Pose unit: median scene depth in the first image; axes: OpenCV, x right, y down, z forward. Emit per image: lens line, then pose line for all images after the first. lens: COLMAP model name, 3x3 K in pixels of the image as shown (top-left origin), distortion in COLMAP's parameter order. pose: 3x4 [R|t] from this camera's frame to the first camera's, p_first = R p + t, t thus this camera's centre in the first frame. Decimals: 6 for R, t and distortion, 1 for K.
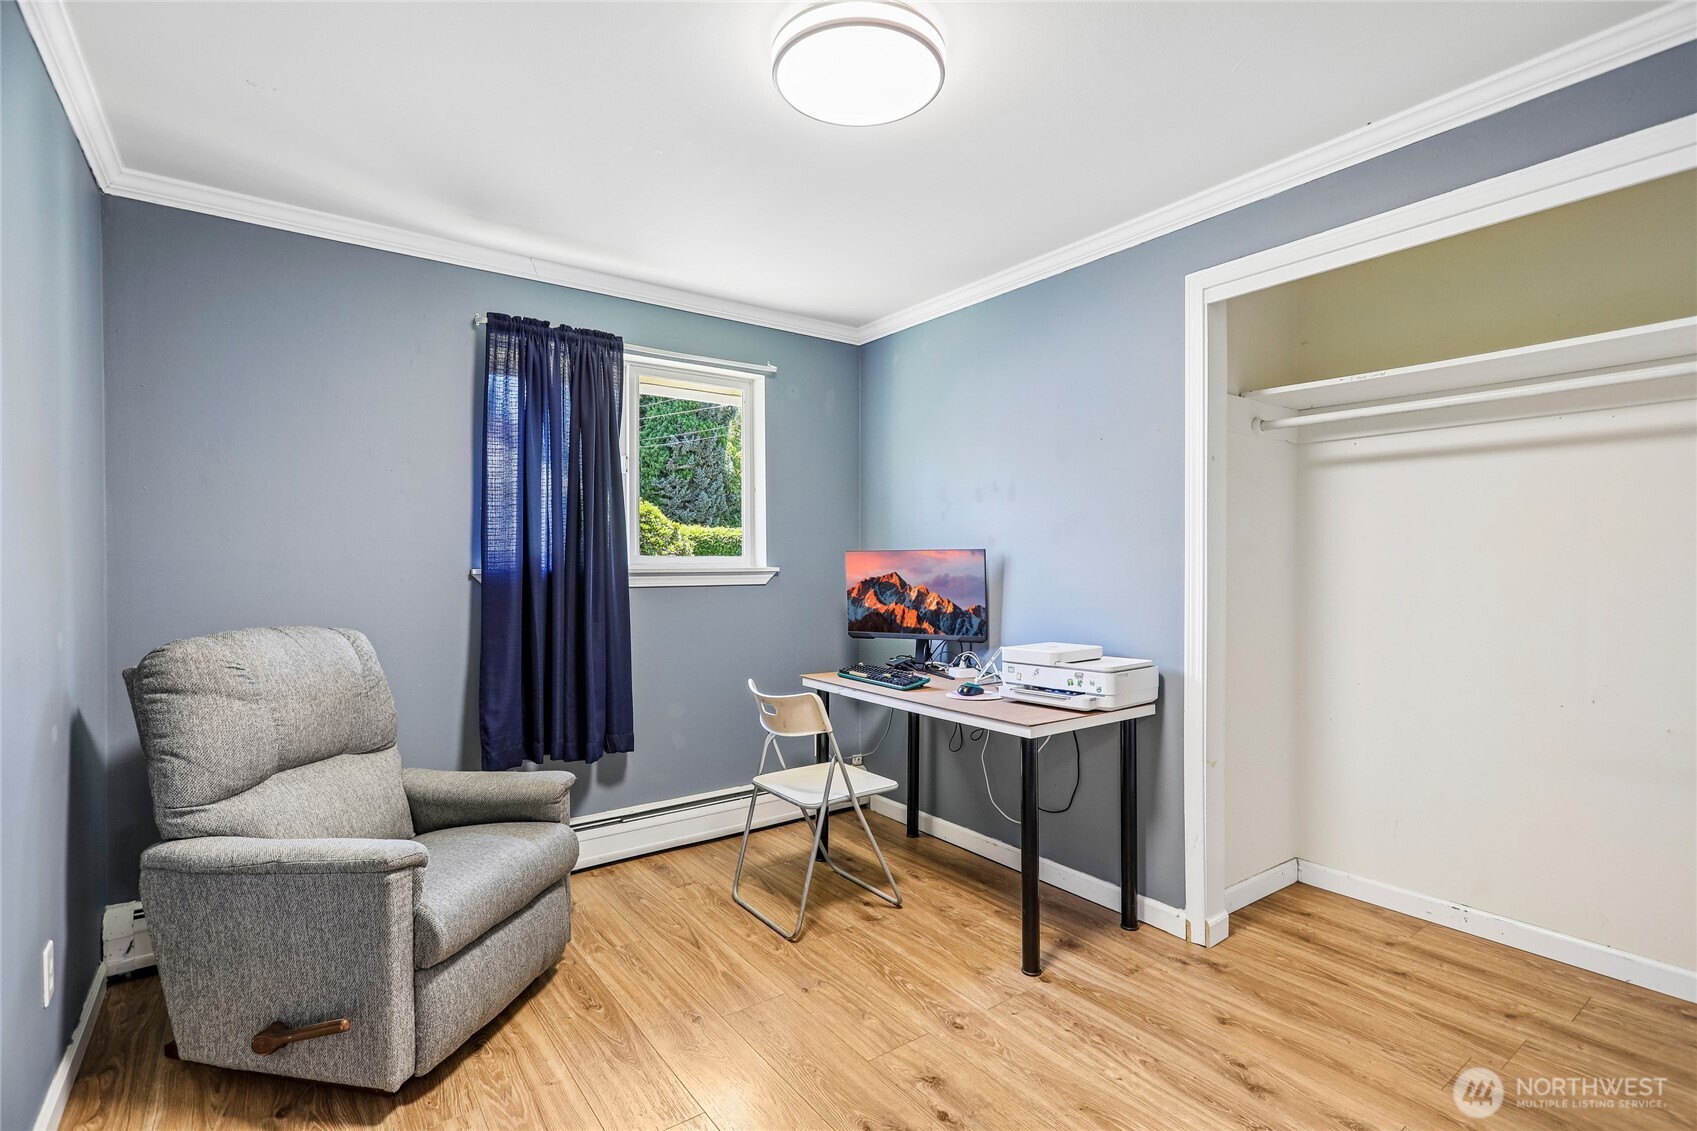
lens RADIAL K [[793.8, 0, 852.5], [0, 793.8, 569.2], [0, 0, 1]] dist [-0.002995, 0.001015]
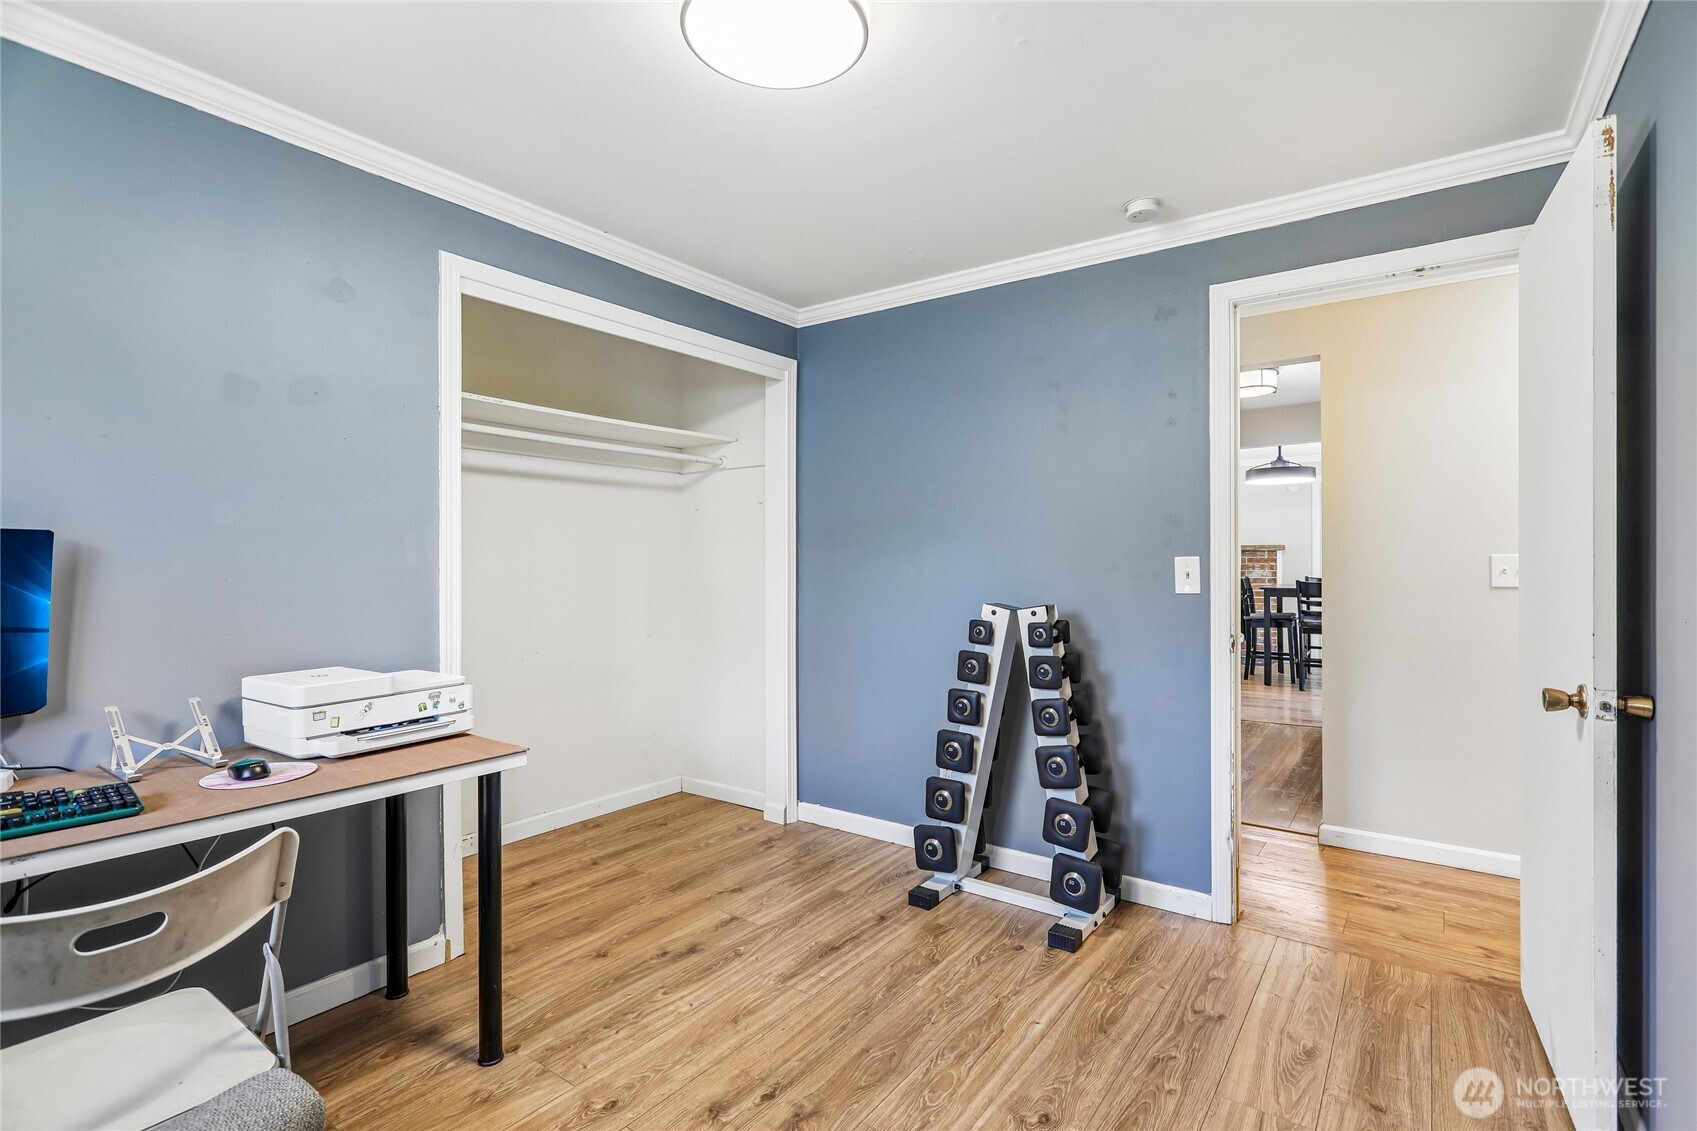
lens RADIAL K [[793.8, 0, 852.5], [0, 793.8, 569.2], [0, 0, 1]] dist [-0.002995, 0.001015]
pose [[-0.304505, -0.008569, 0.952472, -0.725573], [0.006660, 0.999916, 0.011125, -0.002543], [-0.952487, 0.009731, -0.304423, 0.980231]]
